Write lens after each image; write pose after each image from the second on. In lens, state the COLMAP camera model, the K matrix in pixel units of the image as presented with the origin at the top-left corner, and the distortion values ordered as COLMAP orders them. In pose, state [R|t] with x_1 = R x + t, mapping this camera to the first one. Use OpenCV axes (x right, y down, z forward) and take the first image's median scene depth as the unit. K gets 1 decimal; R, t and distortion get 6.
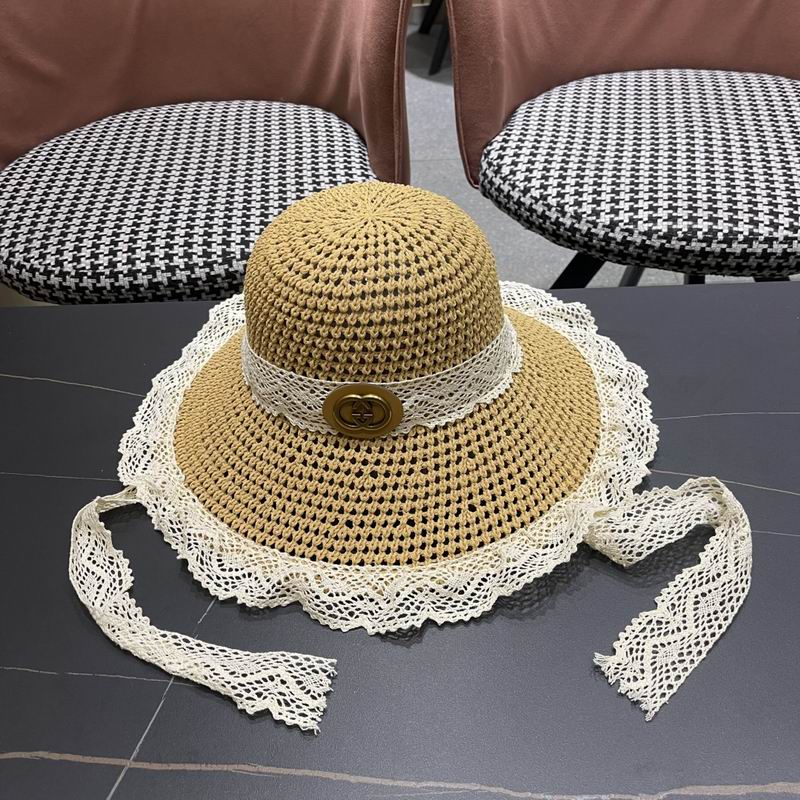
lens RADIAL K [[801.7, 0, 393.5], [0, 801.7, 404.9], [0, 0, 1]] dist [0.015112, 0.000000]
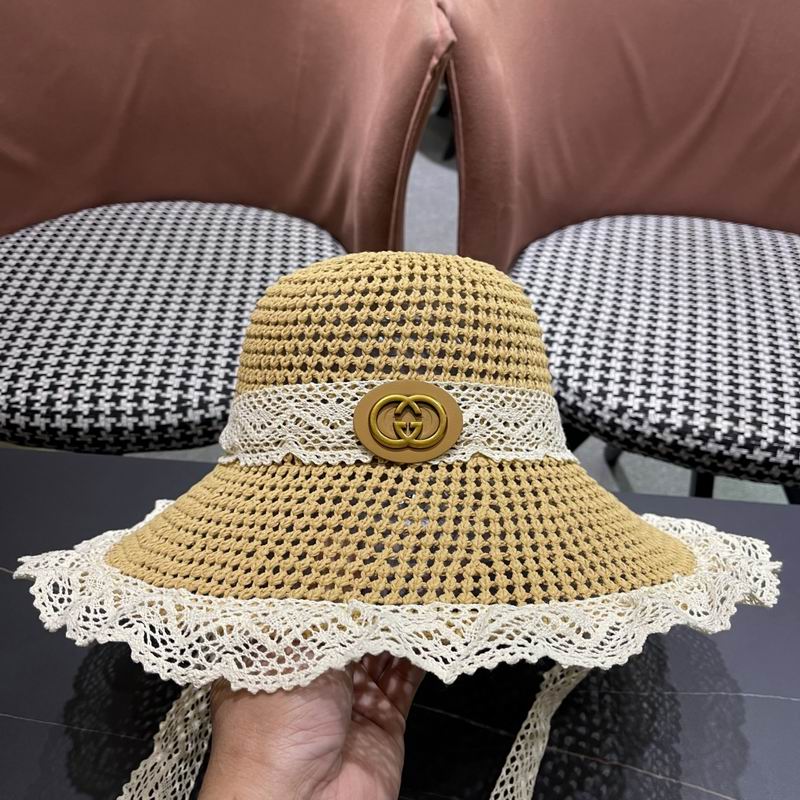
lens RADIAL K [[801.7, 0, 392.5], [0, 801.7, 404.9], [0, 0, 1]] dist [0.015112, 0.000000]
pose [[0.995512, 0.094439, 0.006019, 0.016252], [-0.093956, 0.993996, -0.056065, -0.151798], [-0.011278, 0.055248, 0.998409, 0.114916]]
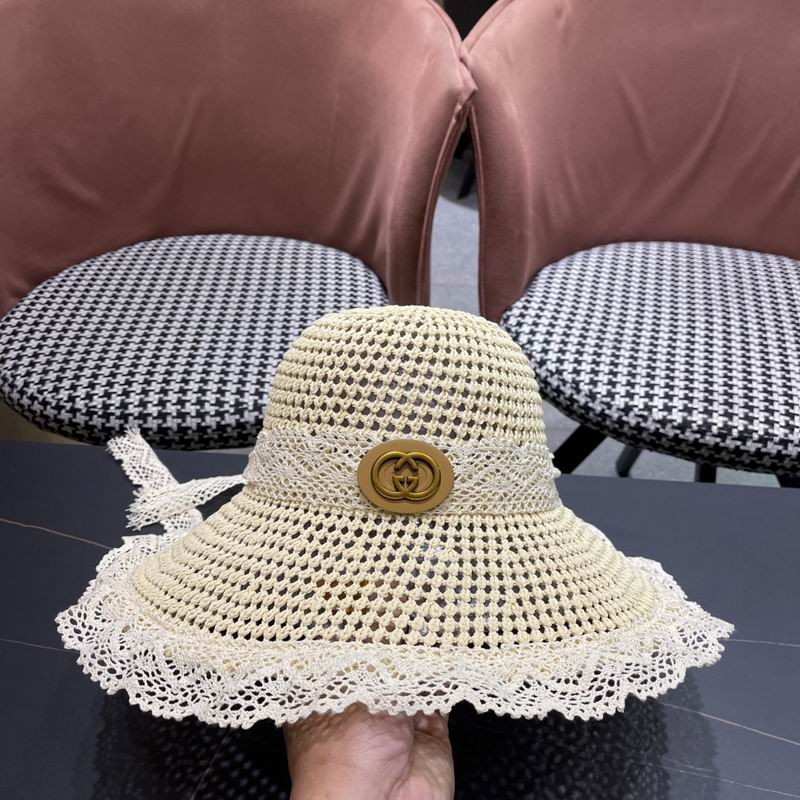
lens RADIAL K [[801.7, 0, 393.4], [0, 801.7, 405.7], [0, 0, 1]] dist [0.015112, 0.000000]
pose [[0.996196, 0.086061, -0.013658, -0.002524], [-0.087012, 0.990891, -0.102777, -0.097403], [0.004688, 0.103574, 0.994611, 0.007844]]
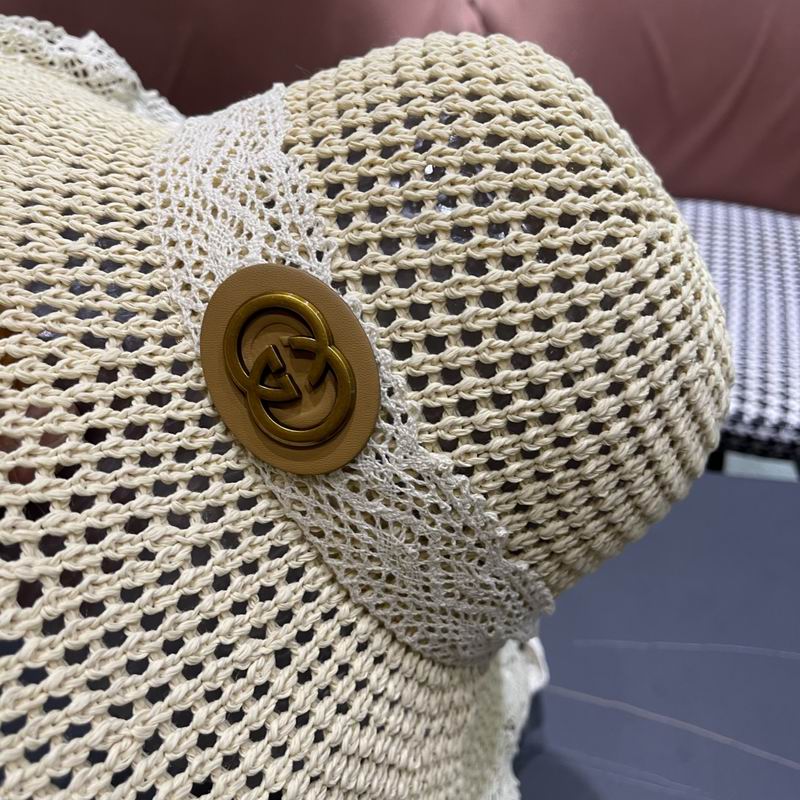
lens RADIAL K [[801.7, 0, 396.8], [0, 801.7, 397.8], [0, 0, 1]] dist [0.015112, 0.000000]
pose [[0.428134, 0.901509, -0.063110, 0.082769], [-0.888300, 0.432647, 0.154078, -0.241772], [0.166207, -0.009905, 0.986041, 0.662788]]
